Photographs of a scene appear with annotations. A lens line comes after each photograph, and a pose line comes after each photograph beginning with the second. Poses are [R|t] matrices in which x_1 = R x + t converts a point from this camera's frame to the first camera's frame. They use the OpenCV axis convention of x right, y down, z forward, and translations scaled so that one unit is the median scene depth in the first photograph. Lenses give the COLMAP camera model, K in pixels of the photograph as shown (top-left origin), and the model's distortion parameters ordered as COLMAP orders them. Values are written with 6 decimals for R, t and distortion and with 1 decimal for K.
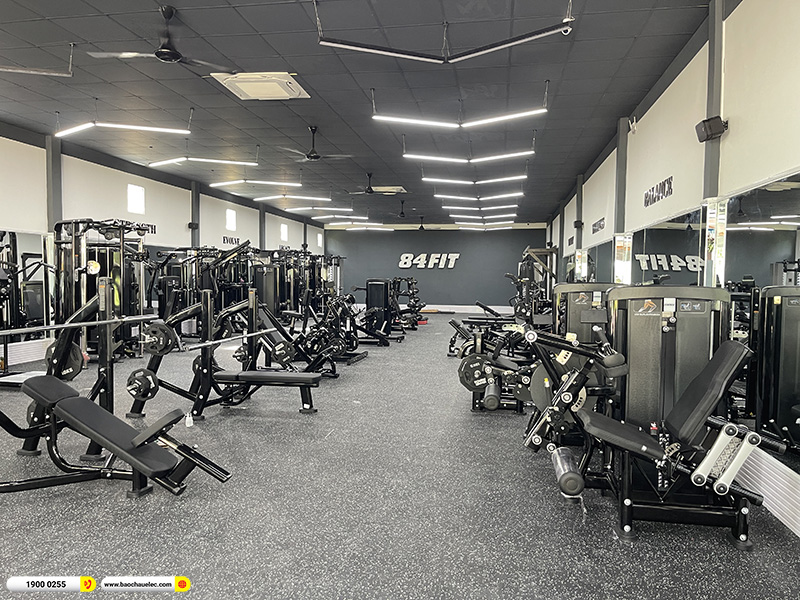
lens RADIAL K [[607.1, 0, 400.0], [0, 607.1, 300.0], [0, 0, 1]] dist [0.027755, -0.005885]
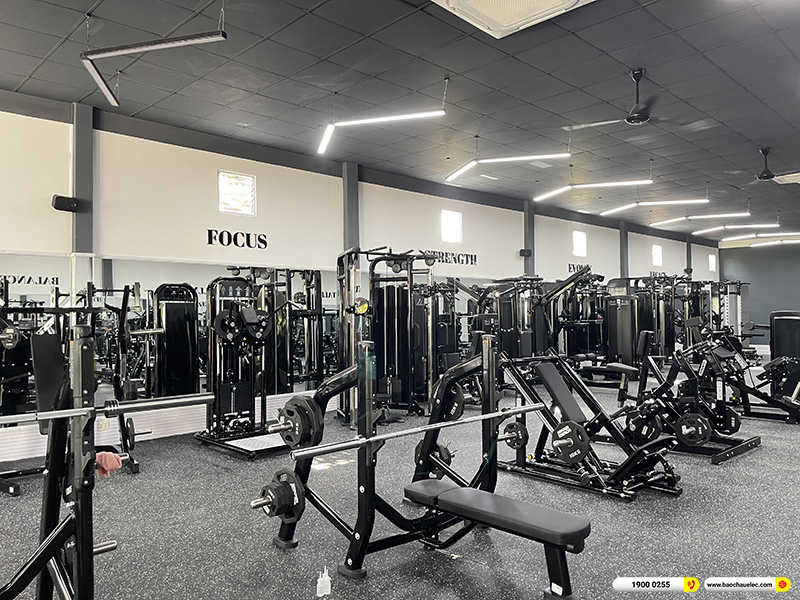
lens RADIAL K [[607.1, 0, 400.0], [0, 607.1, 300.0], [0, 0, 1]] dist [0.027755, -0.005885]
pose [[0.805364, -0.031782, -0.591928, 0.021253], [-0.002142, 0.998399, -0.056522, -0.012882], [0.592777, 0.046789, 0.804007, 0.315994]]
